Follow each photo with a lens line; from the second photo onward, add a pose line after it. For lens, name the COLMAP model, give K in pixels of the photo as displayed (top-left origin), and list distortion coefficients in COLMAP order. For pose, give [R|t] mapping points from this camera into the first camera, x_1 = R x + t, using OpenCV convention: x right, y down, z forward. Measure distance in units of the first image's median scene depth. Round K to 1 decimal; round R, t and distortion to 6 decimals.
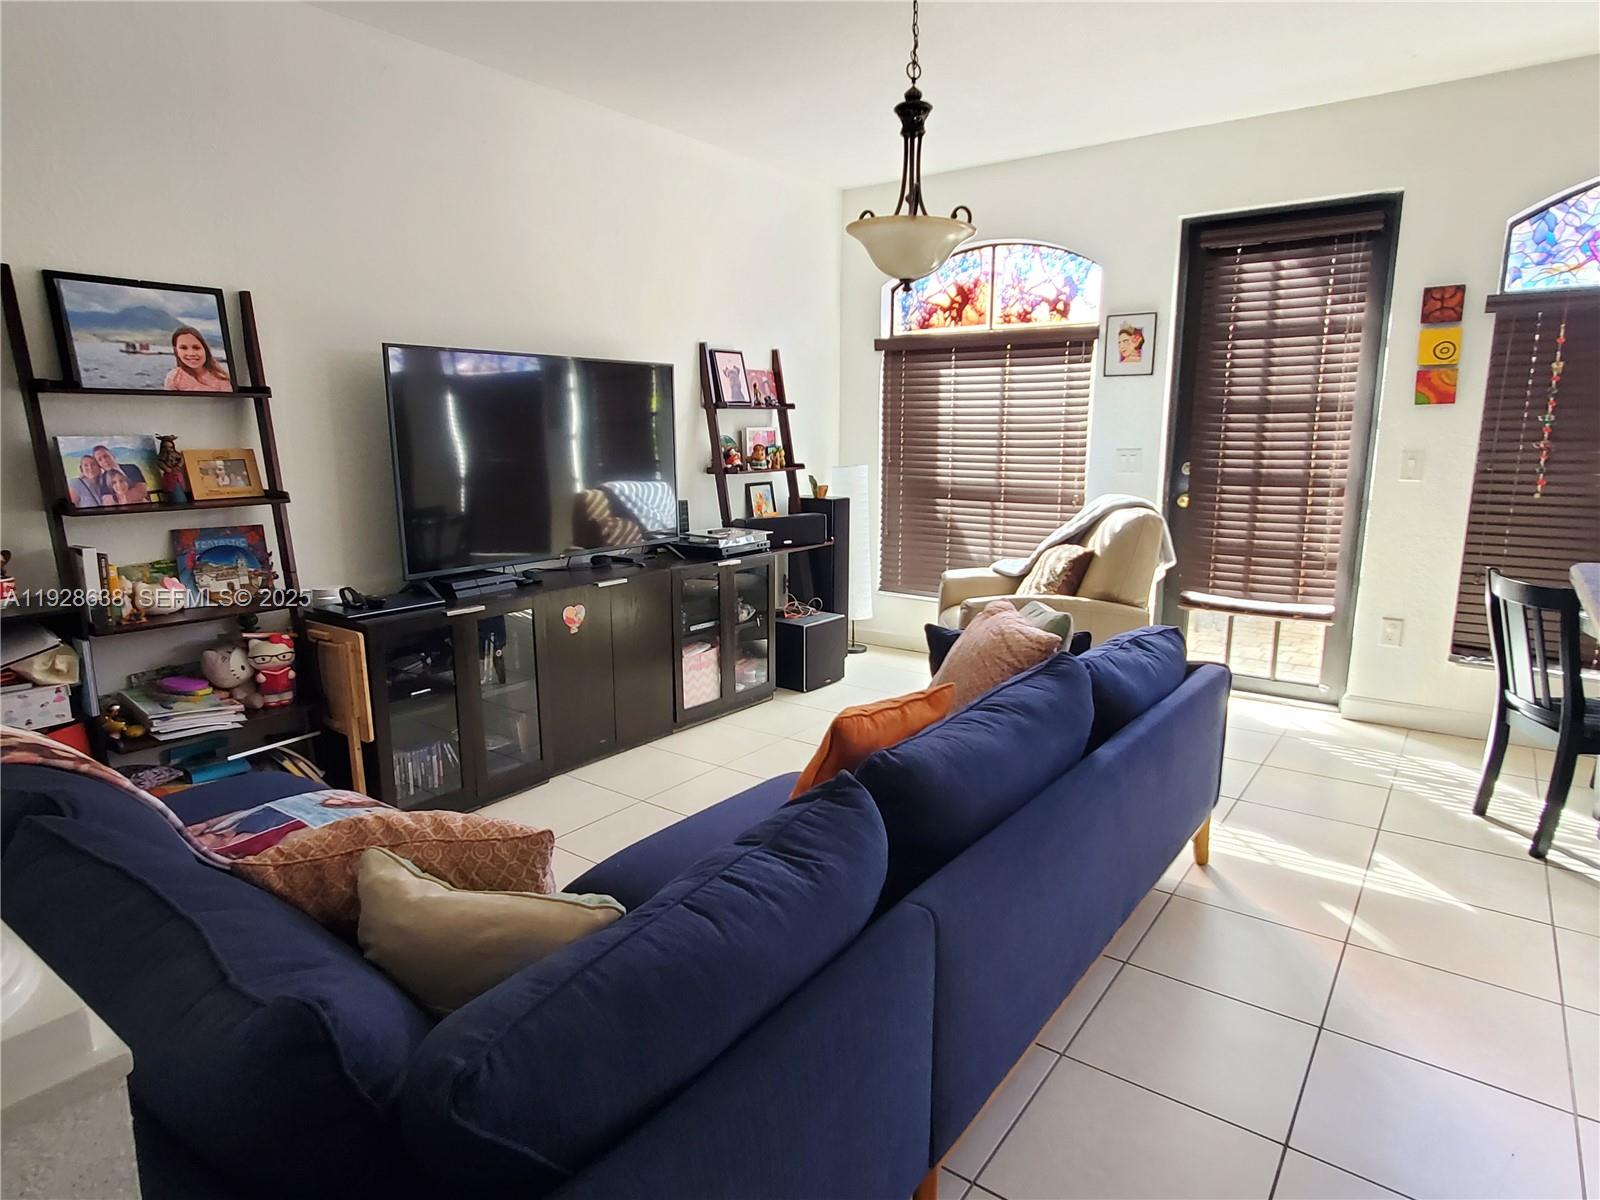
lens RADIAL K [[922.5, 0, 792.4], [0, 922.5, 592.4], [0, 0, 1]] dist [0.005689, -0.000838]
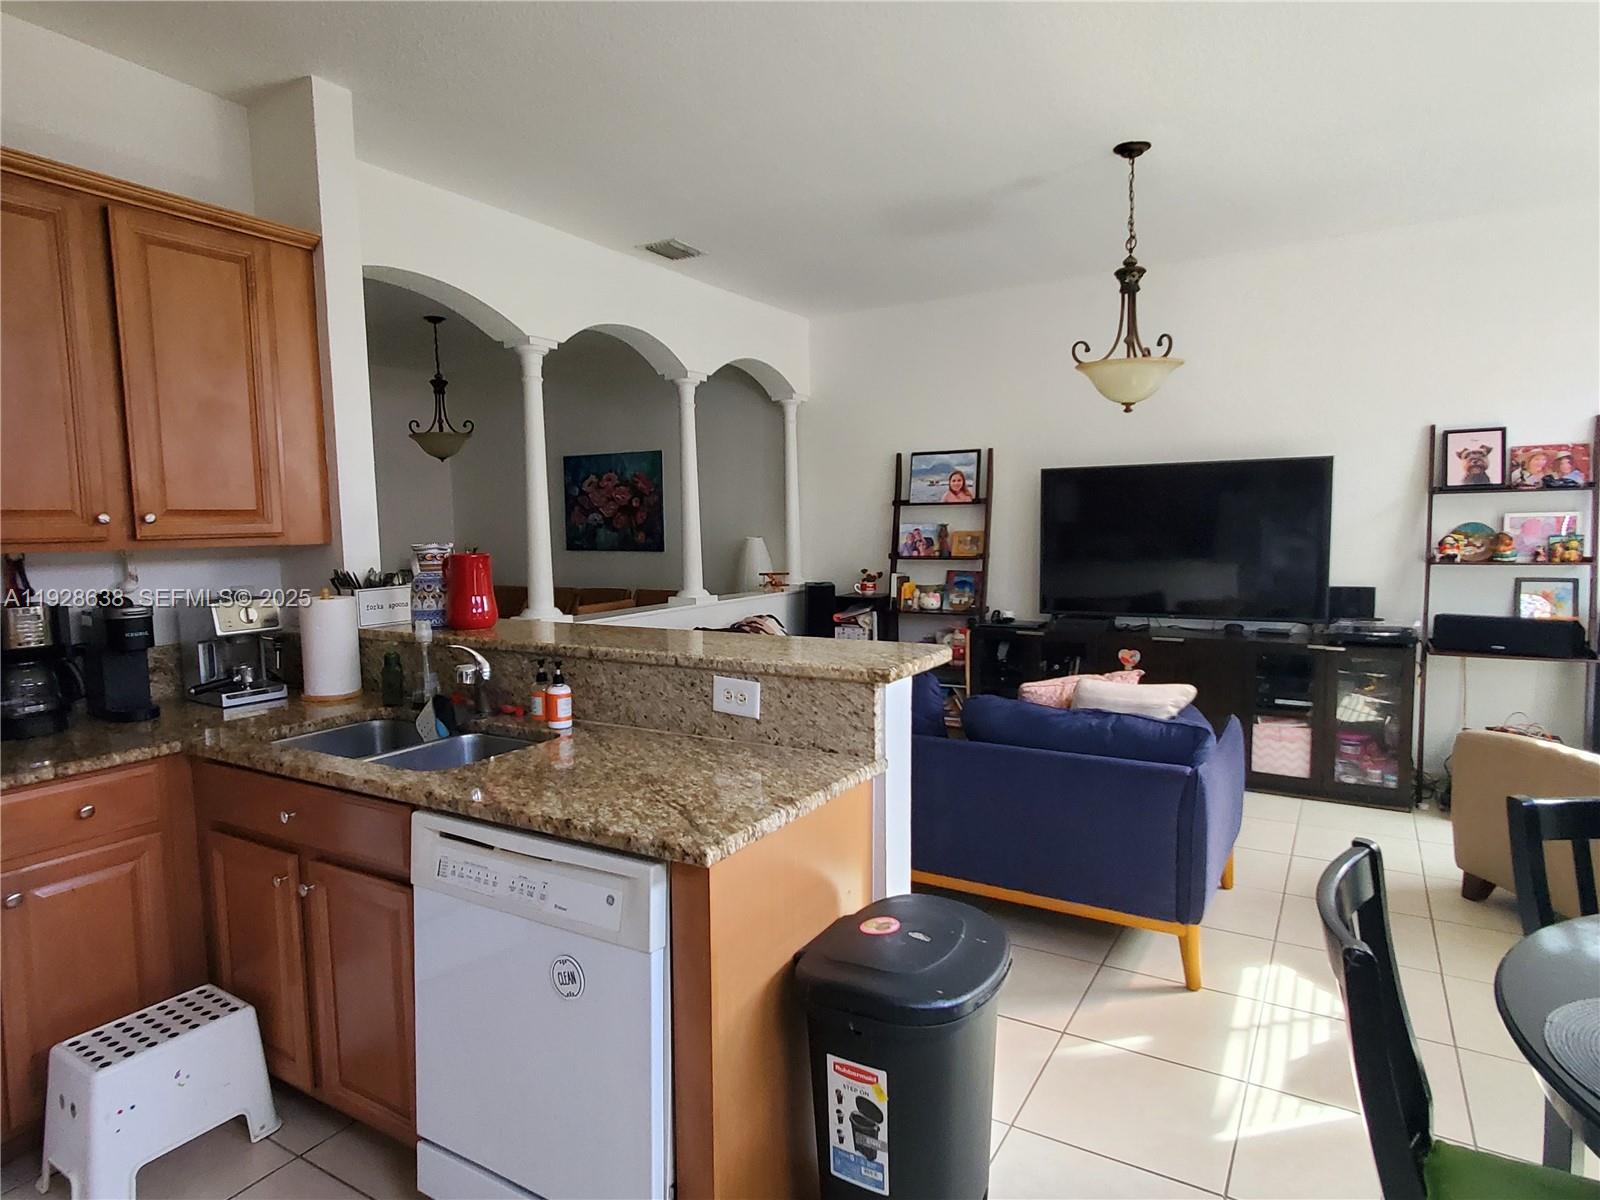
lens RADIAL K [[922.5, 0, 791.4], [0, 922.5, 606.1], [0, 0, 1]] dist [0.005689, -0.000838]
pose [[0.104371, 0.095404, -0.989952, 0.872082], [-0.159187, 0.984157, 0.078063, -0.062889], [0.981716, 0.149440, 0.117905, 0.295600]]
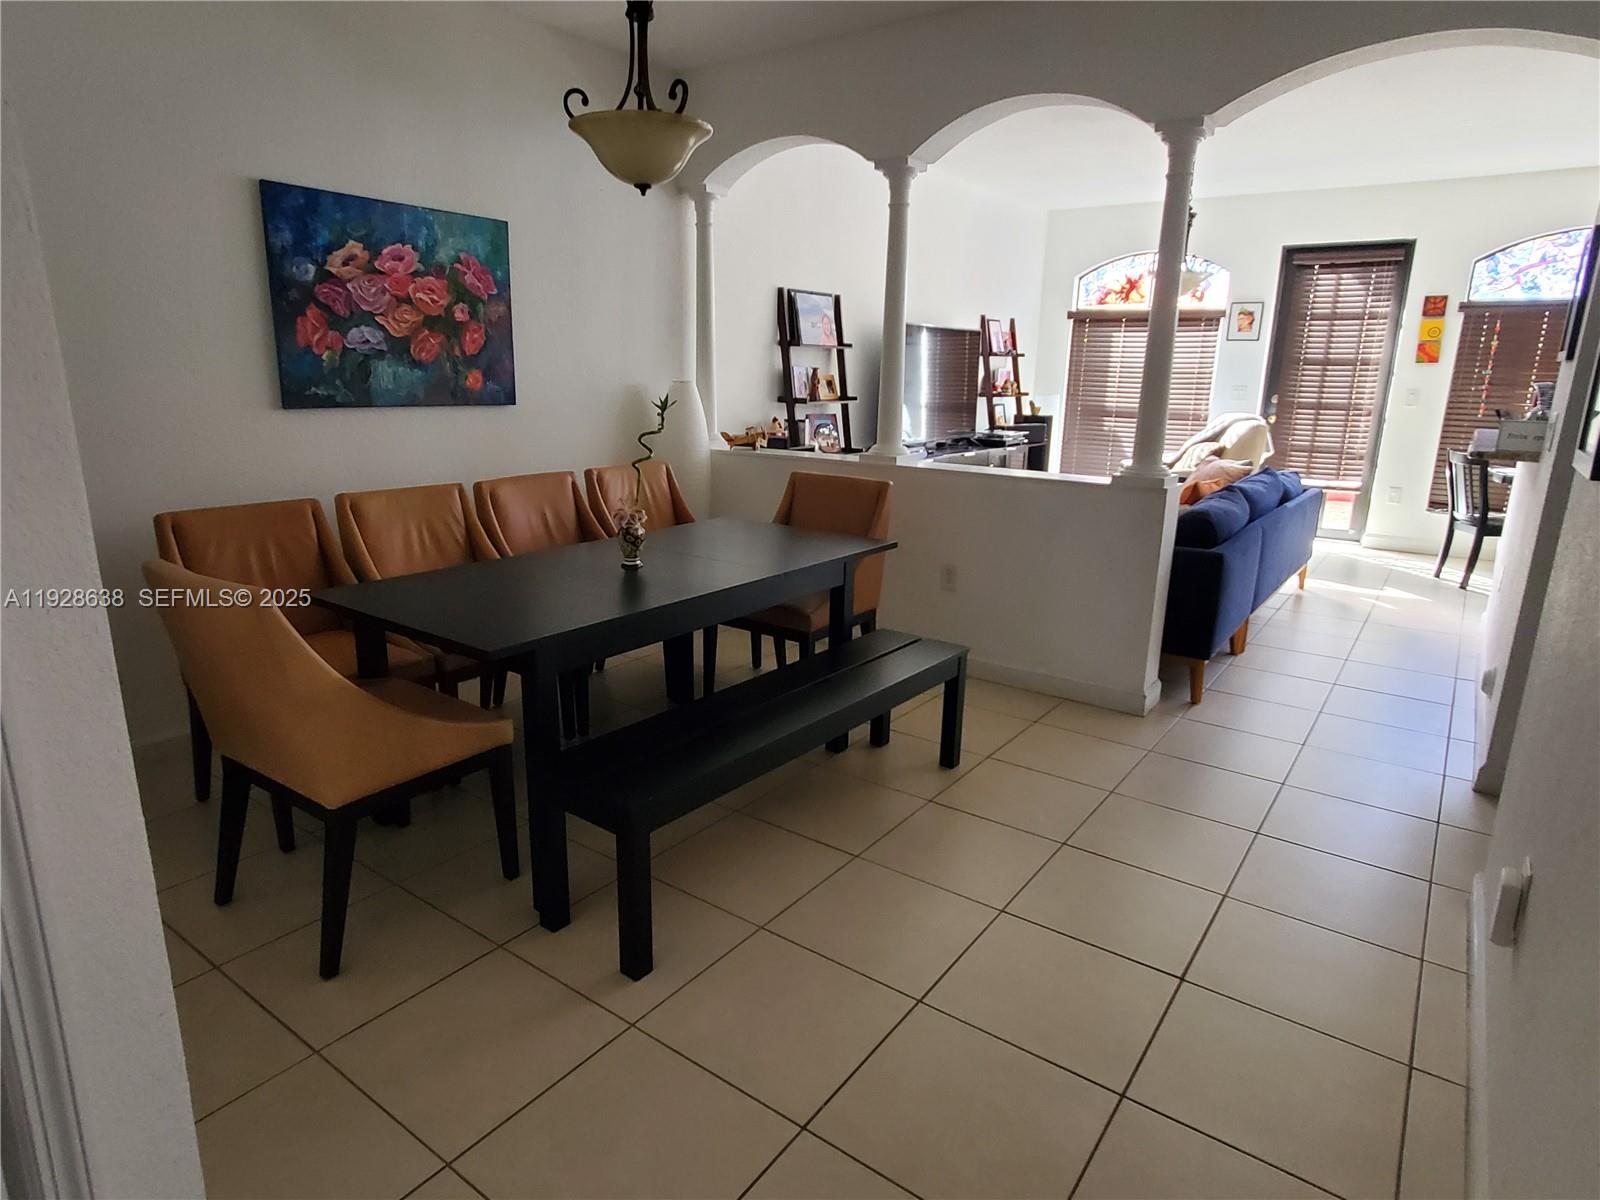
lens RADIAL K [[922.5, 0, 796.0], [0, 922.5, 594.5], [0, 0, 1]] dist [0.005689, -0.000838]
pose [[0.999709, 0.016031, 0.018024, -0.489417], [-0.017160, 0.997783, 0.064307, 0.132723], [-0.016953, -0.064598, 0.997767, -0.705317]]
